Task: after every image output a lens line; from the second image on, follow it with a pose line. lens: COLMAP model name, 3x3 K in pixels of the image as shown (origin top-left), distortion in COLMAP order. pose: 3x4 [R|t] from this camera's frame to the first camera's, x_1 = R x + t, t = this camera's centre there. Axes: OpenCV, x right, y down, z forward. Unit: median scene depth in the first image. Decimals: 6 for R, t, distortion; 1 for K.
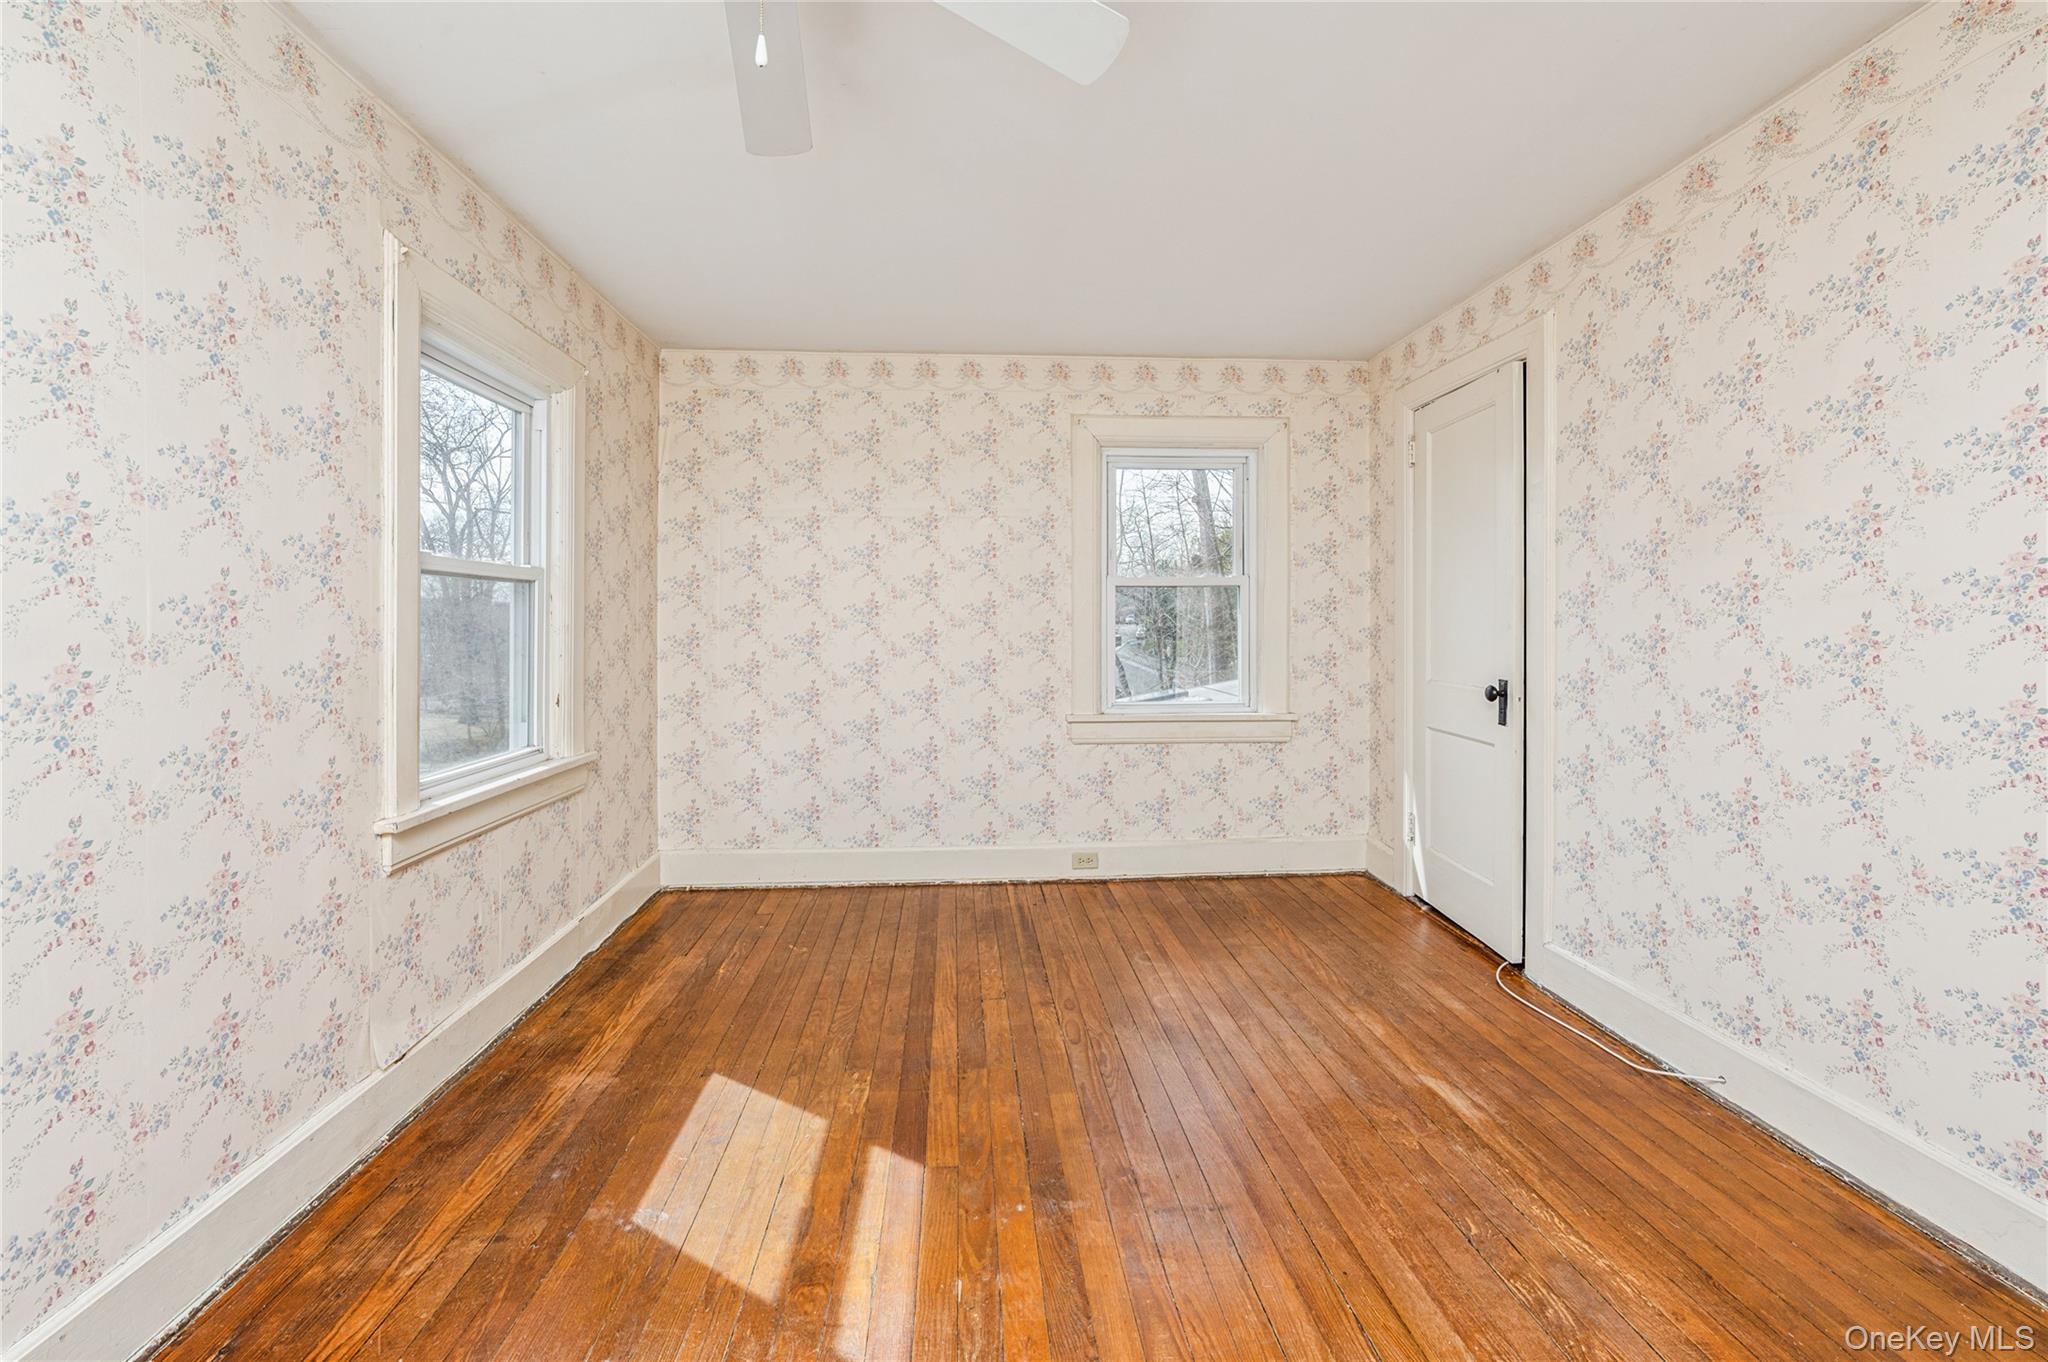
lens RADIAL K [[838.4, 0, 1023.5], [0, 838.4, 652.8], [0, 0, 1]] dist [0.000918, 0.000539]
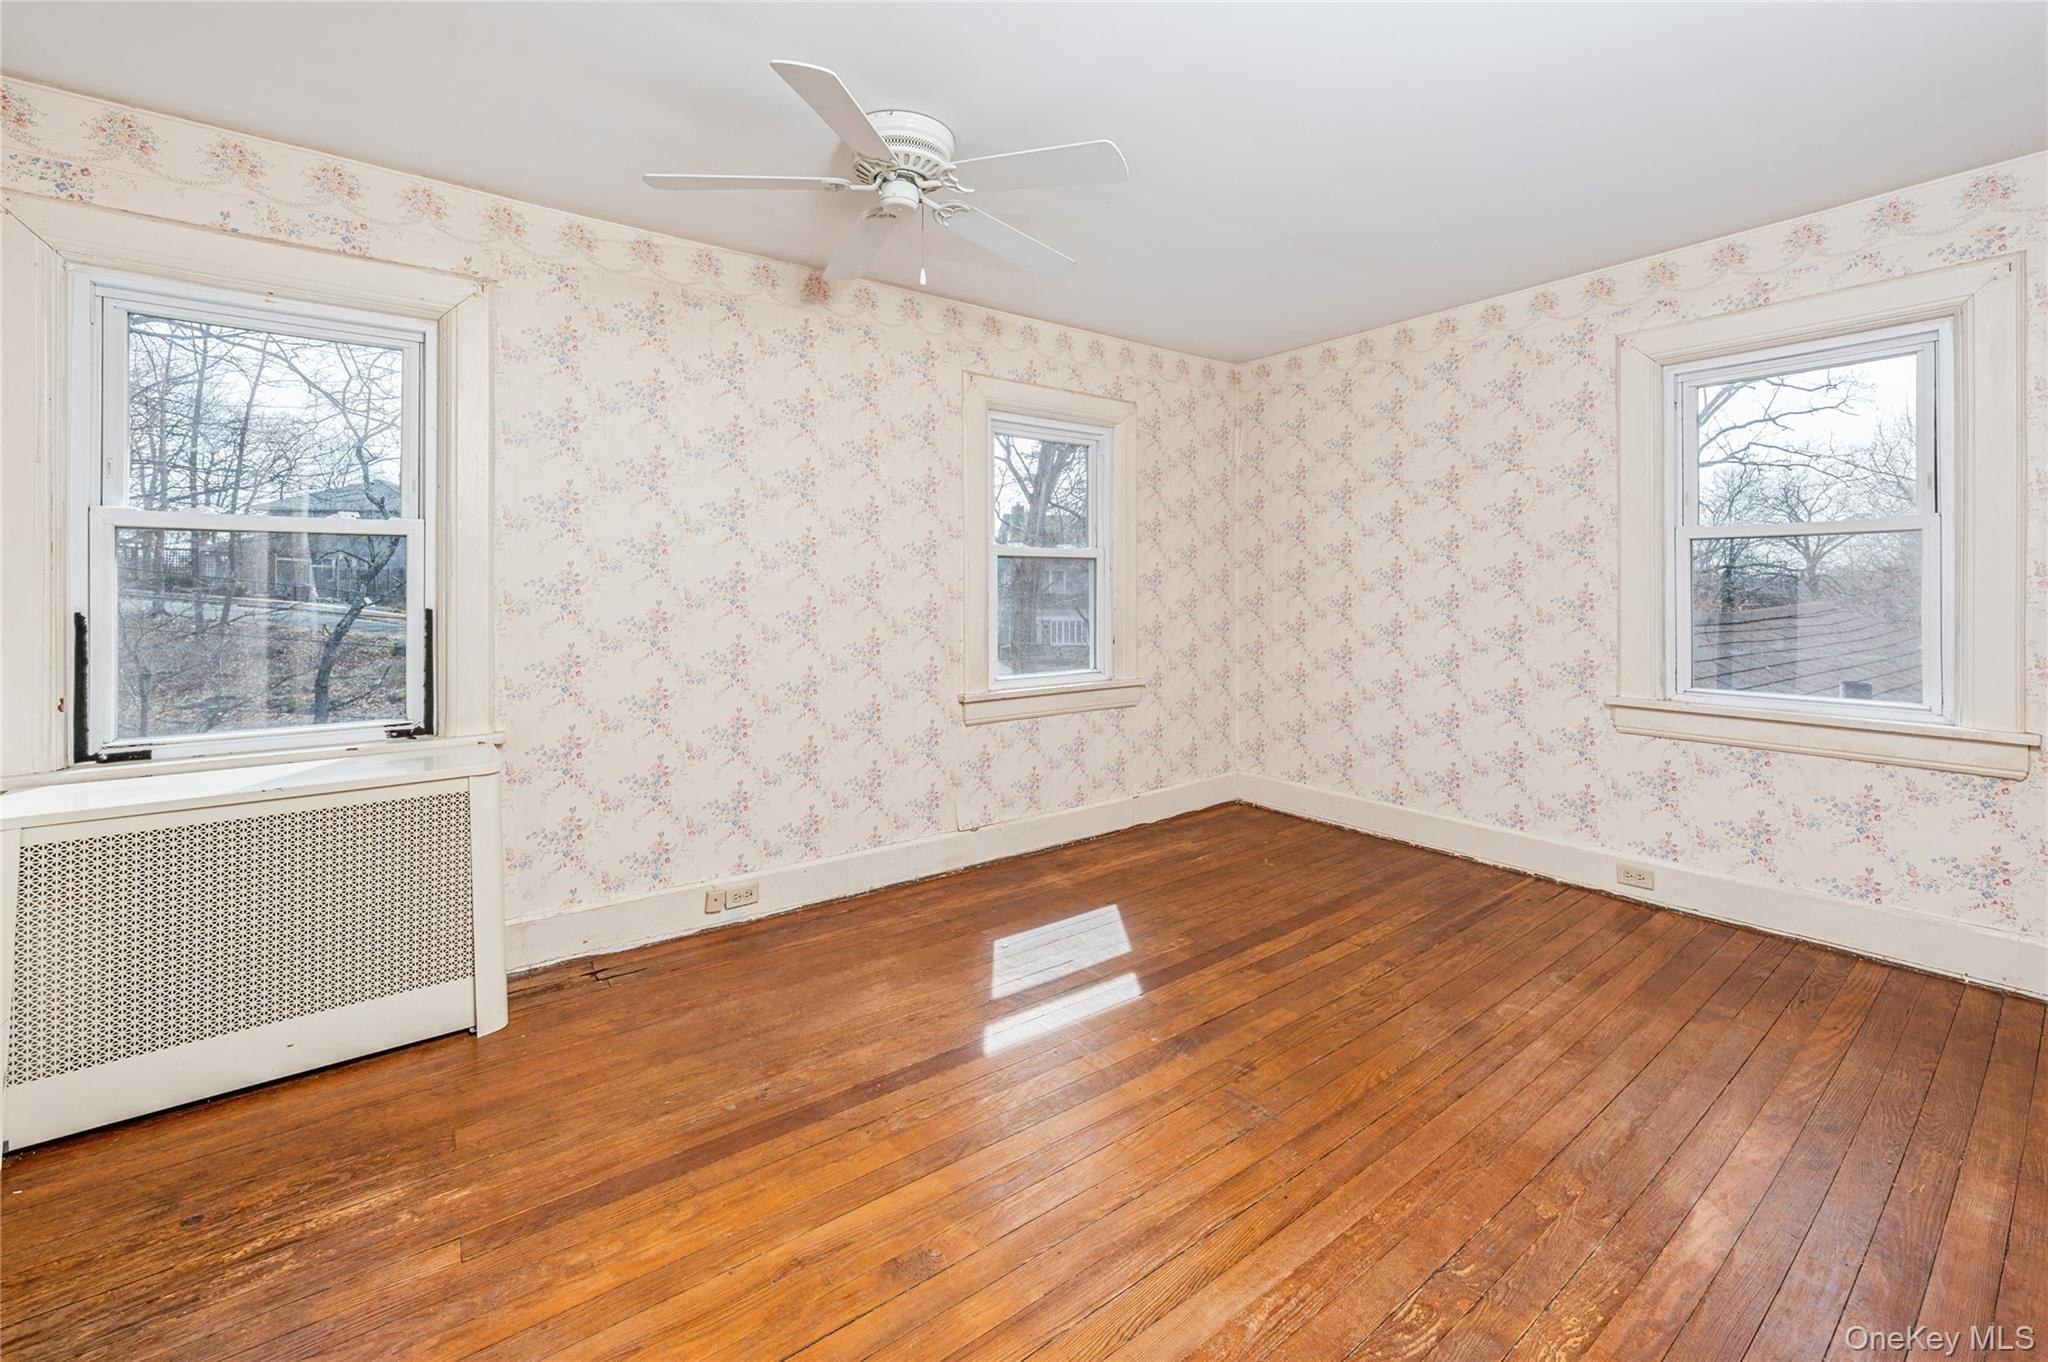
lens RADIAL K [[856.3, 0, 1045.0], [0, 856.3, 632.1], [0, 0, 1]] dist [0.001445, 0.000617]
pose [[0.555470, 0.045380, -0.830297, 0.809272], [-0.028254, 0.998963, 0.035696, -0.008017], [0.831056, 0.003631, 0.556176, 0.100050]]
